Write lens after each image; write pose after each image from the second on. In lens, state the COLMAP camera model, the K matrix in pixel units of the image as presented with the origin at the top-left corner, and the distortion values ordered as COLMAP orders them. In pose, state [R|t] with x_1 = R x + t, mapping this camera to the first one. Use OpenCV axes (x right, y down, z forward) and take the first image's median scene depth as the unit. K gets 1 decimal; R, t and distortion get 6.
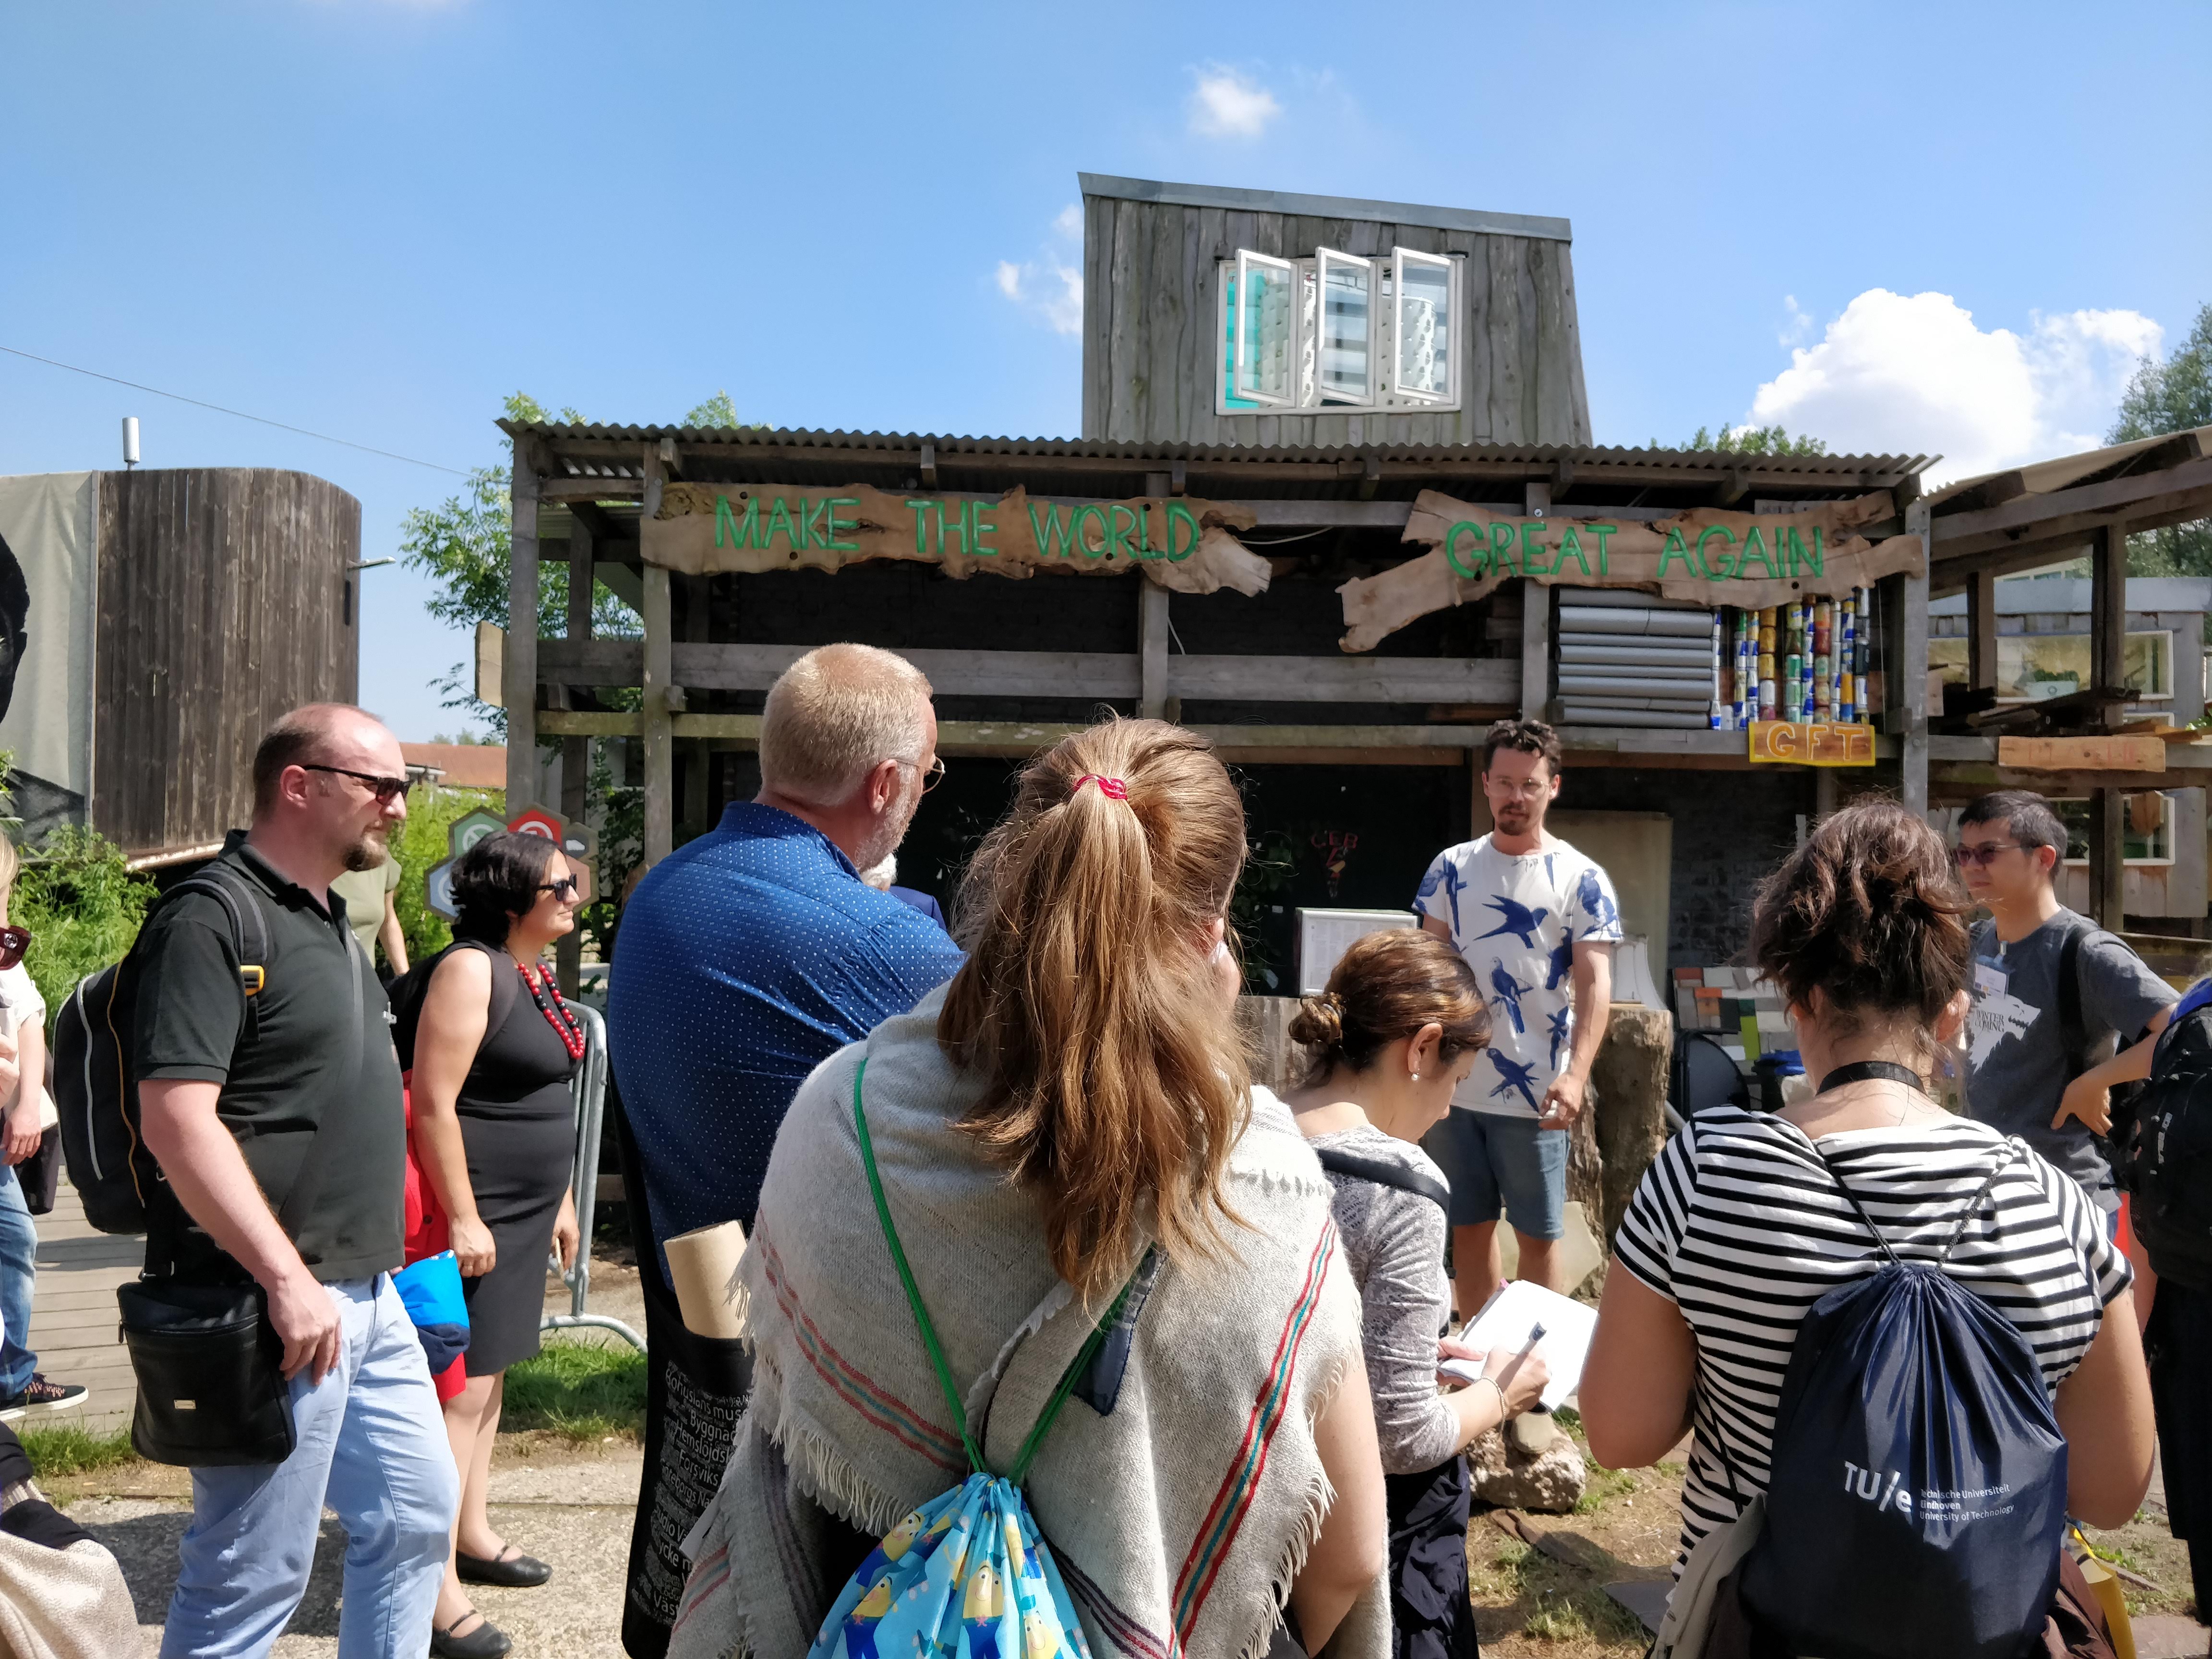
lens RADIAL K [[1556.2, 0, 1104.2], [0, 1556.2, 812.7], [0, 0, 1]] dist [0.010620, -0.012465]
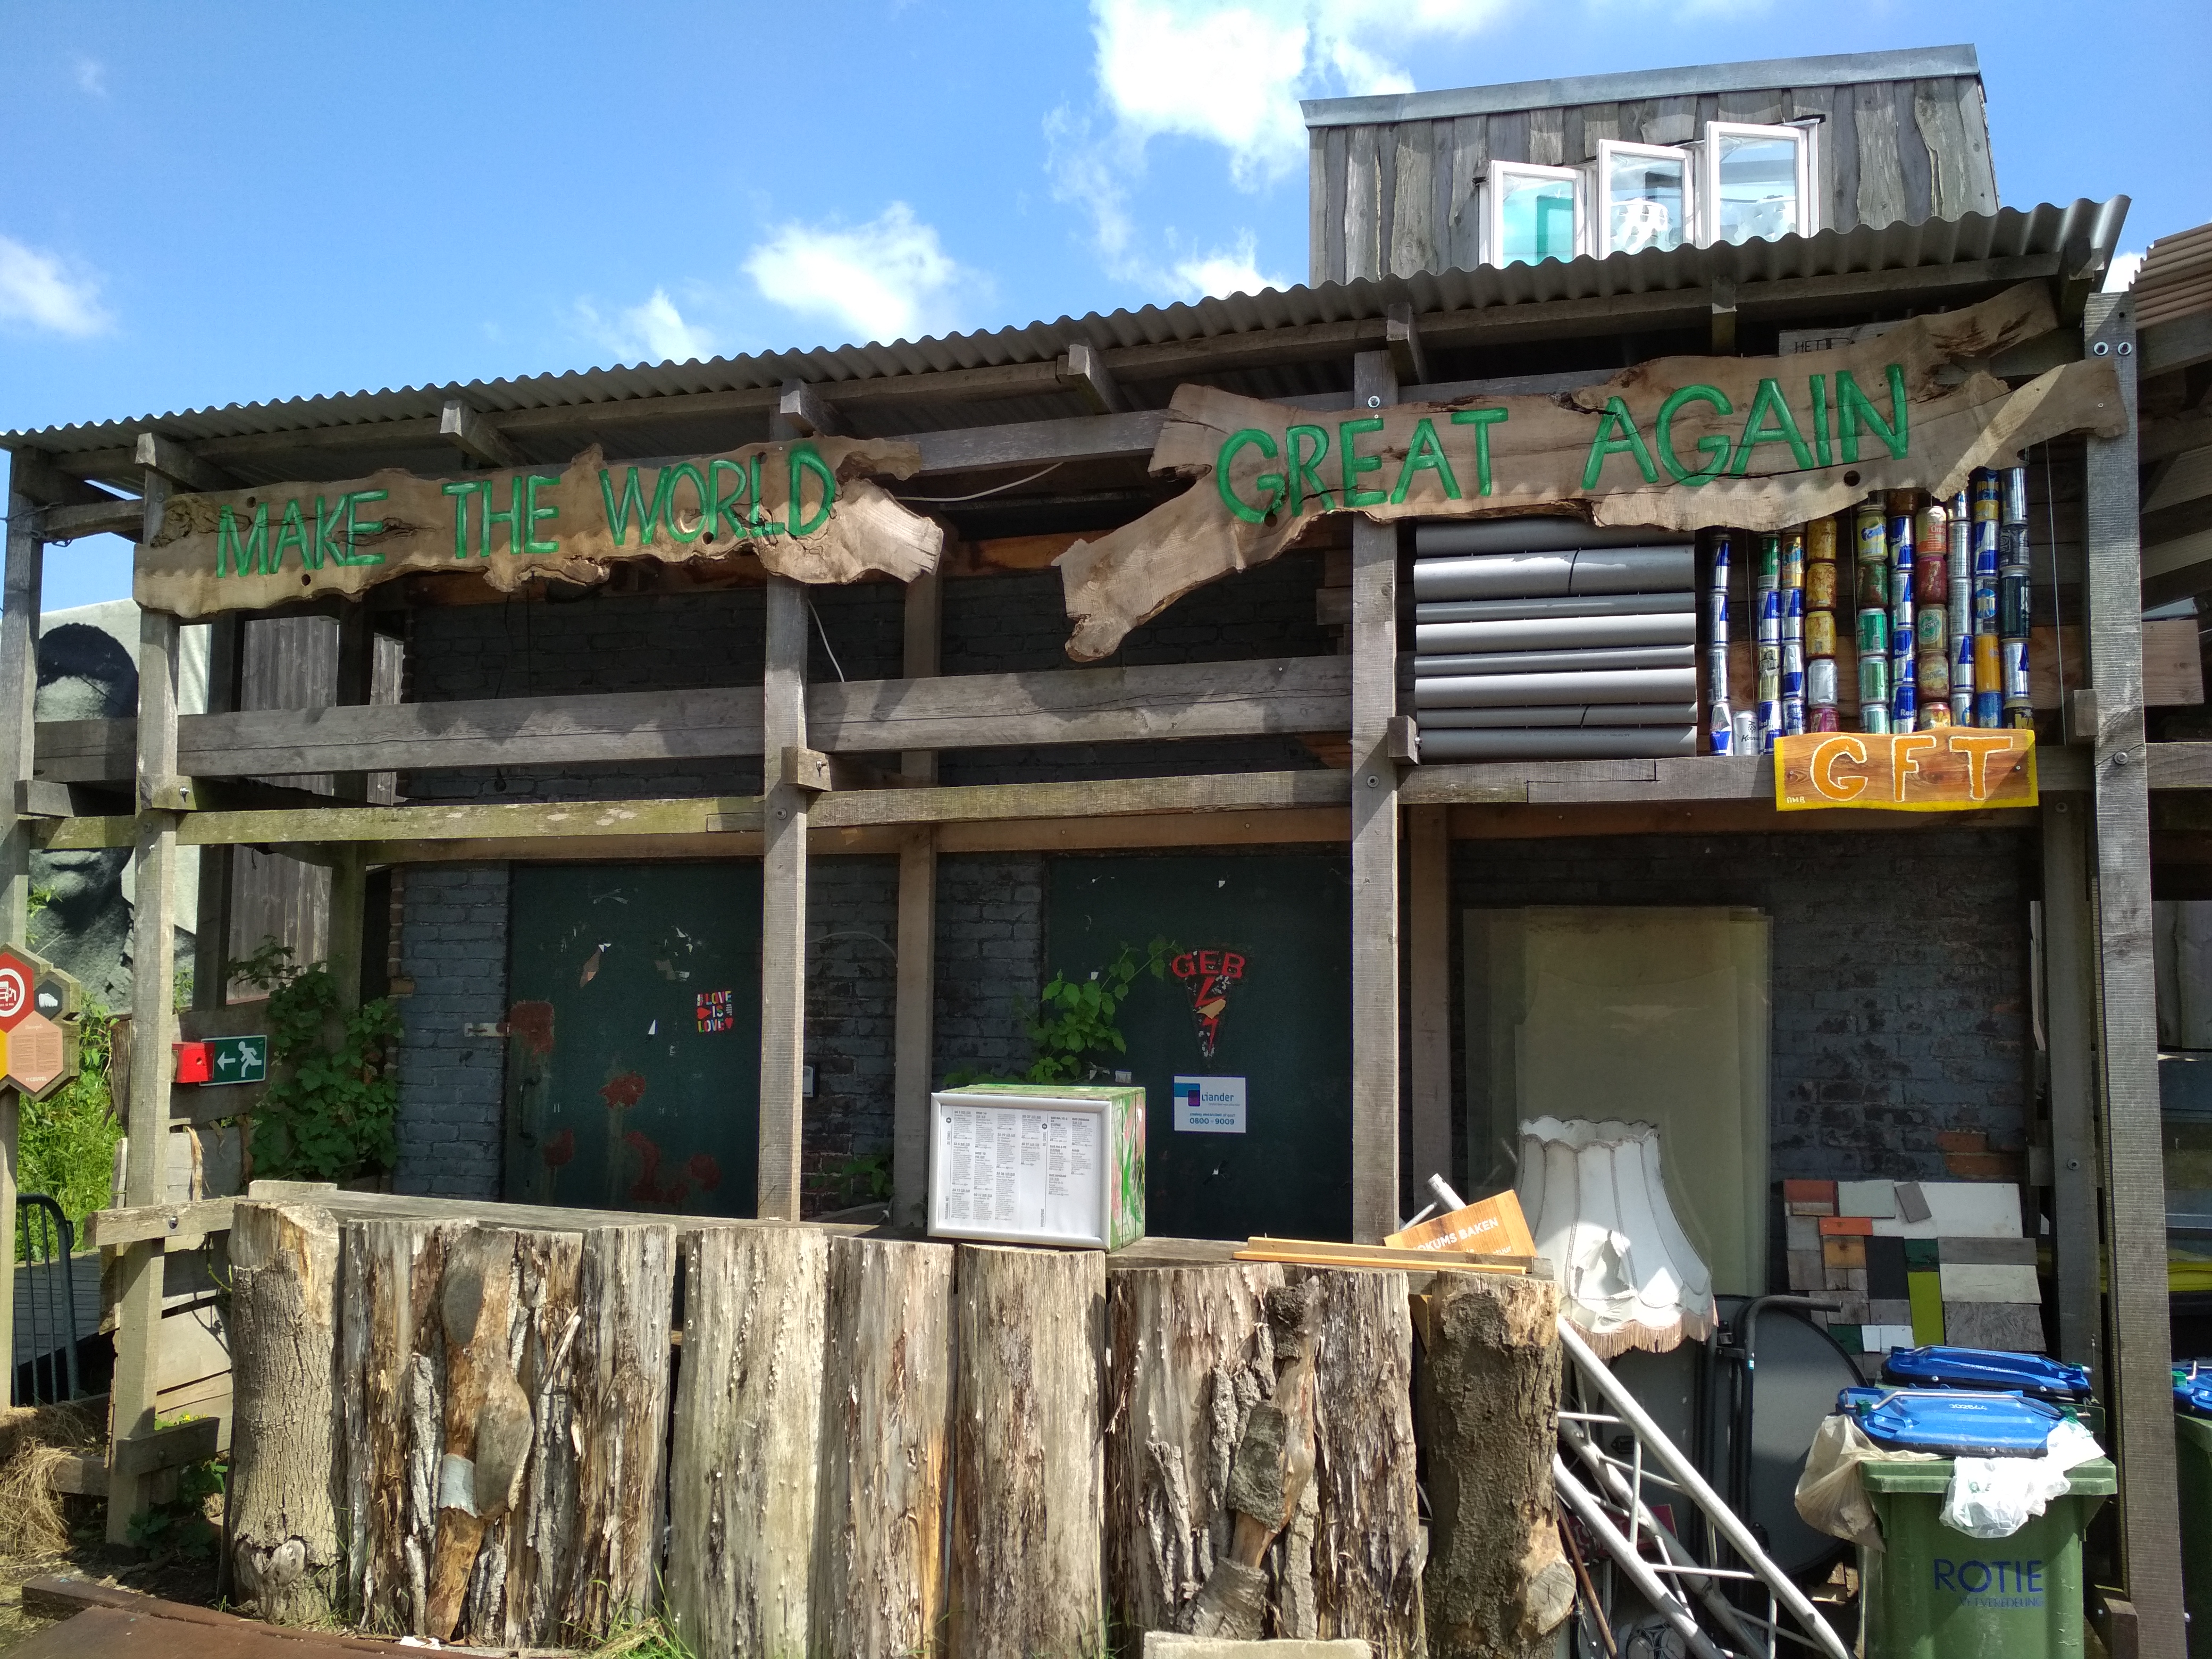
lens RADIAL K [[1791.8, 0, 1111.5], [0, 1791.8, 849.1], [0, 0, 1]] dist [0.034775, -0.021109]
pose [[0.953323, -0.039334, -0.299379, 0.380130], [0.026066, 0.998498, -0.048188, 0.004980], [0.300825, 0.038135, 0.952917, 0.335518]]
